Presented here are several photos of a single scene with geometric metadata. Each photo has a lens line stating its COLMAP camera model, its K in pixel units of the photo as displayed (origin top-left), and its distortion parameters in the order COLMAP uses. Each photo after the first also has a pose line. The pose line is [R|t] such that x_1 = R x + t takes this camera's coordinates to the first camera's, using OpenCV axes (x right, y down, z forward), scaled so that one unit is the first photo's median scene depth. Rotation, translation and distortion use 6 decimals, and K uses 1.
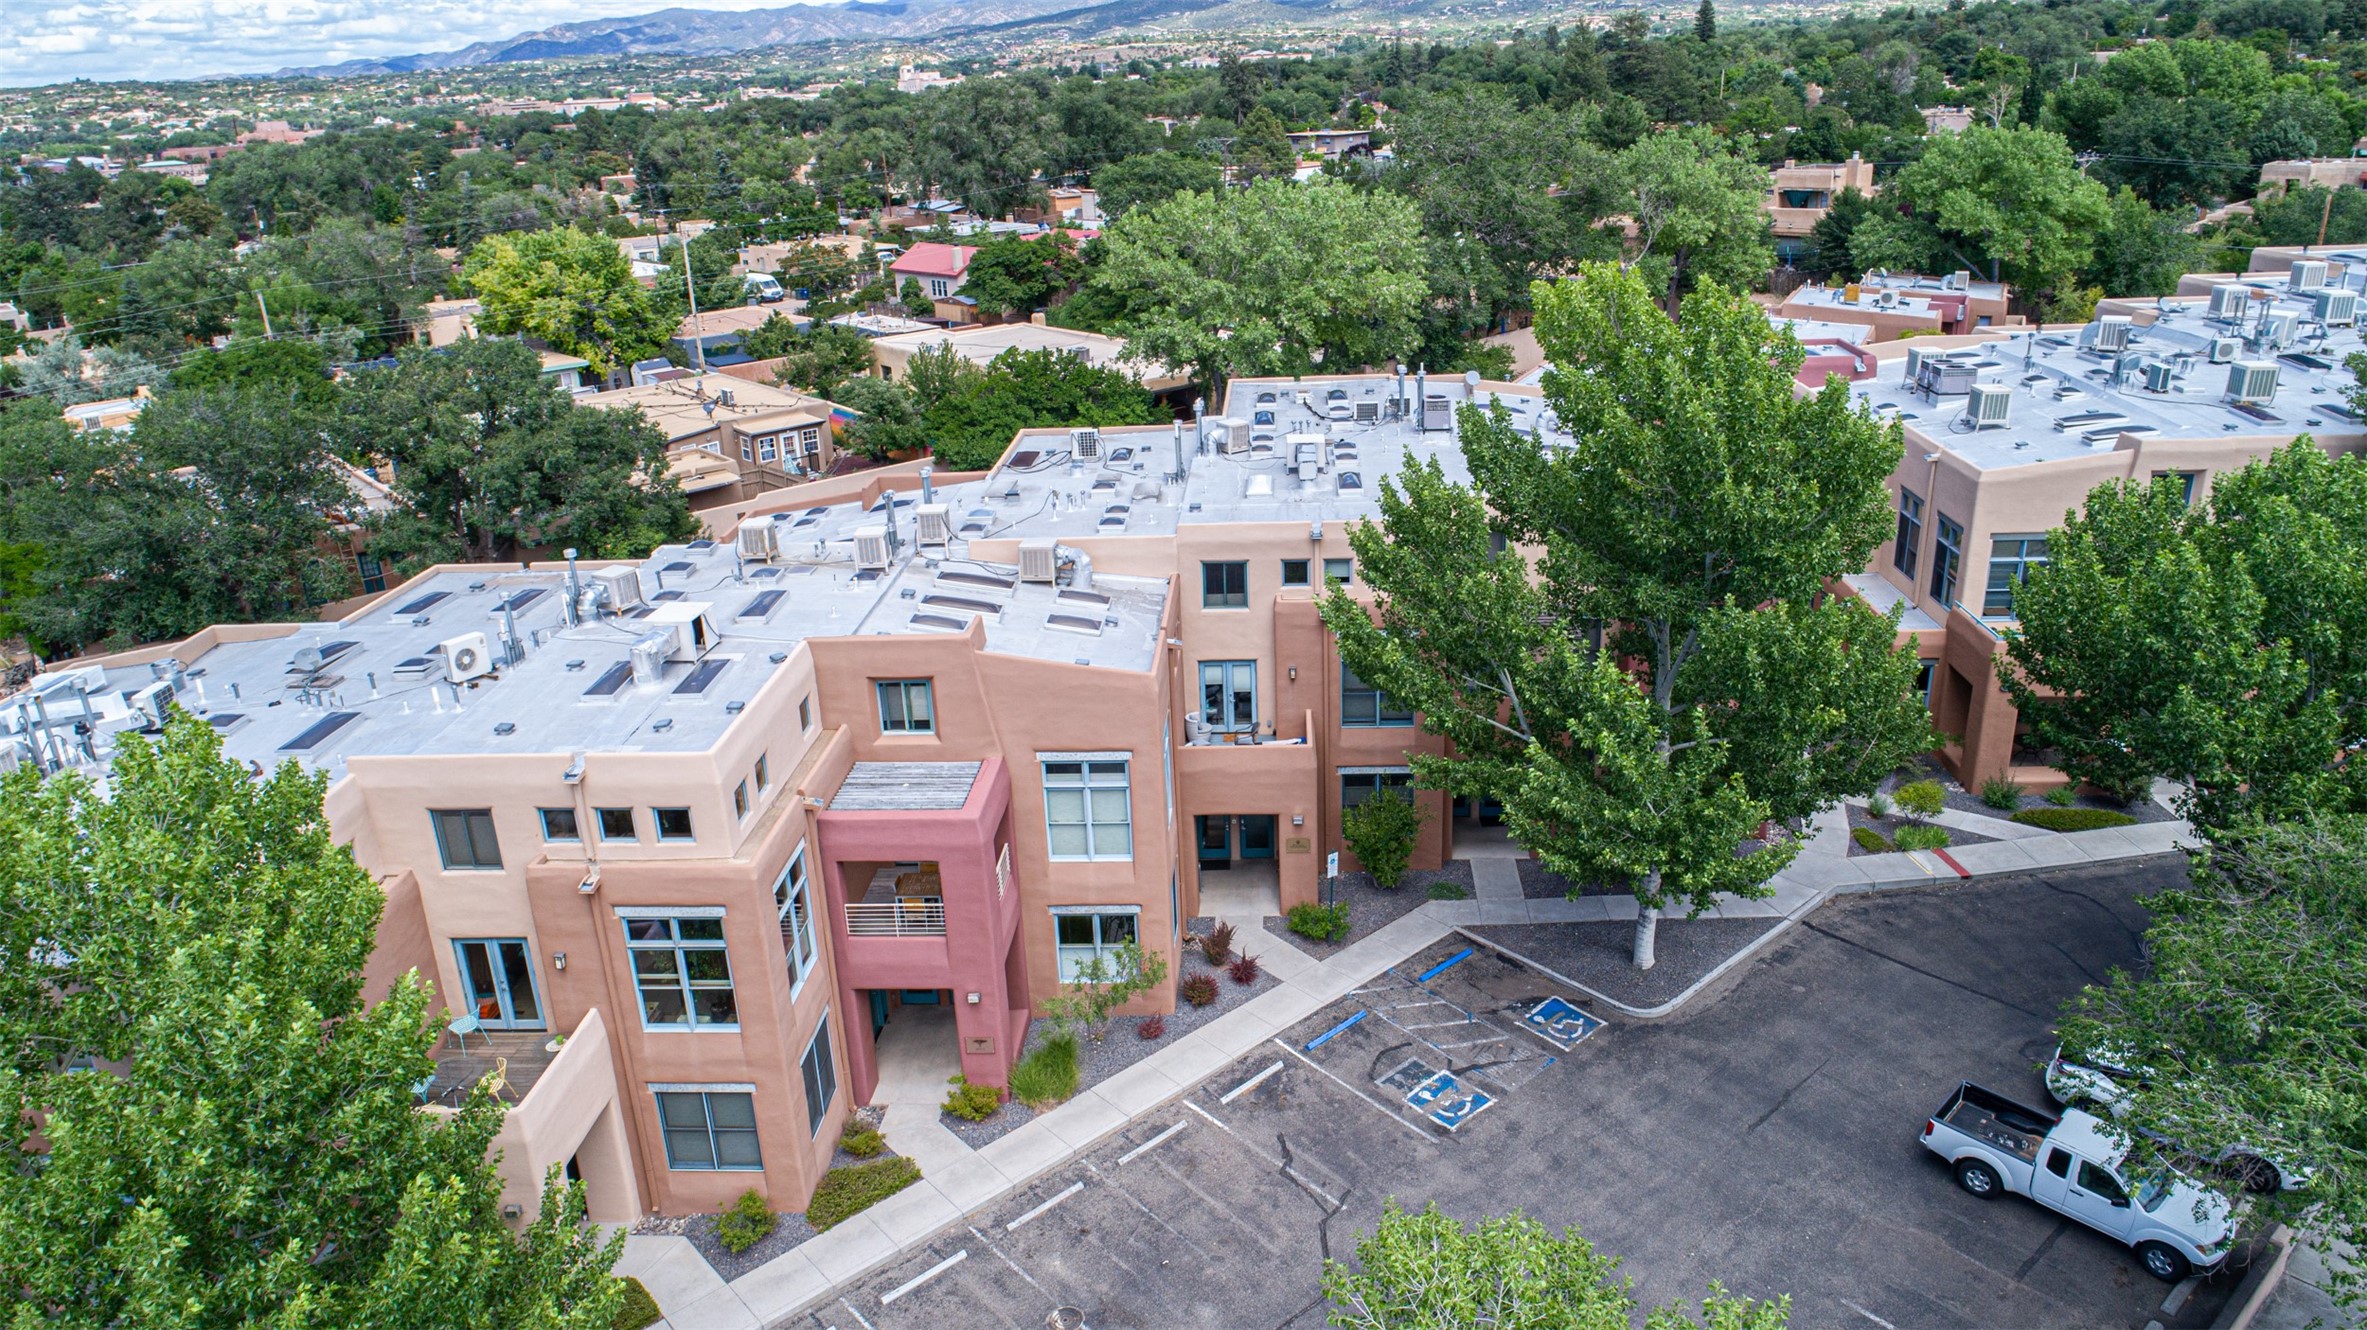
lens RADIAL K [[1593.2, 0, 1183.5], [0, 1593.2, 665.0], [0, 0, 1]] dist [-0.017349, 0.008247]
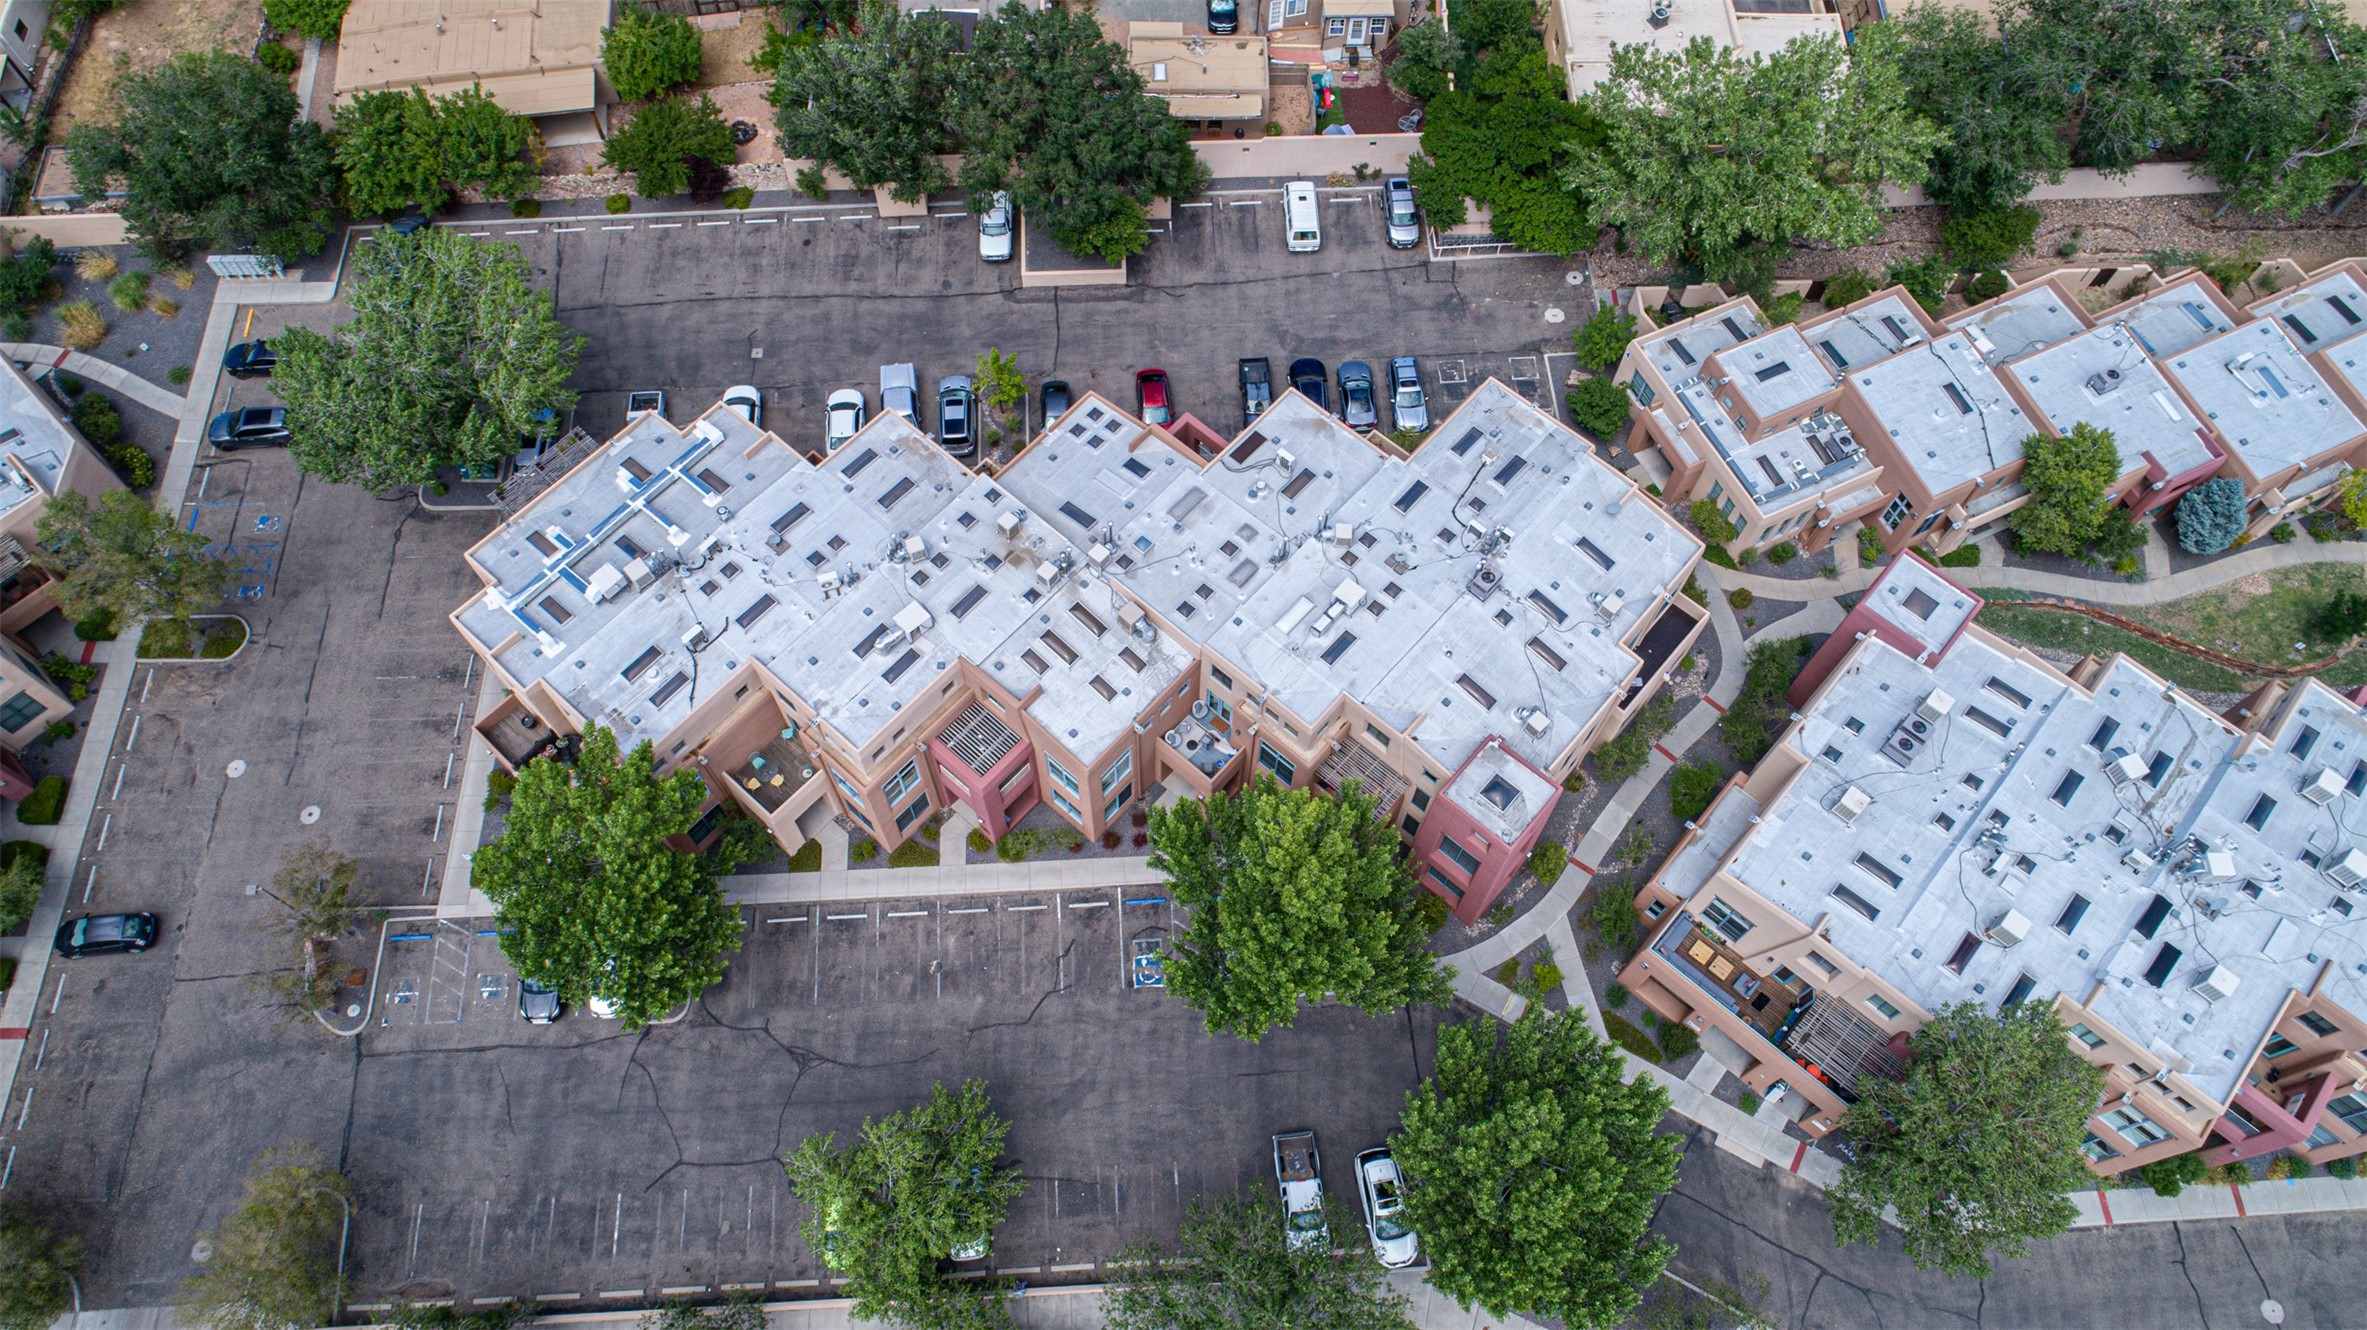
lens RADIAL K [[1593.2, 0, 1183.5], [0, 1593.2, 665.0], [0, 0, 1]] dist [-0.017349, 0.008247]
pose [[0.784613, 0.574593, -0.232862, 0.396647], [-0.259817, 0.645755, 0.717980, -1.317808], [0.562918, -0.502835, 0.655958, -0.147331]]
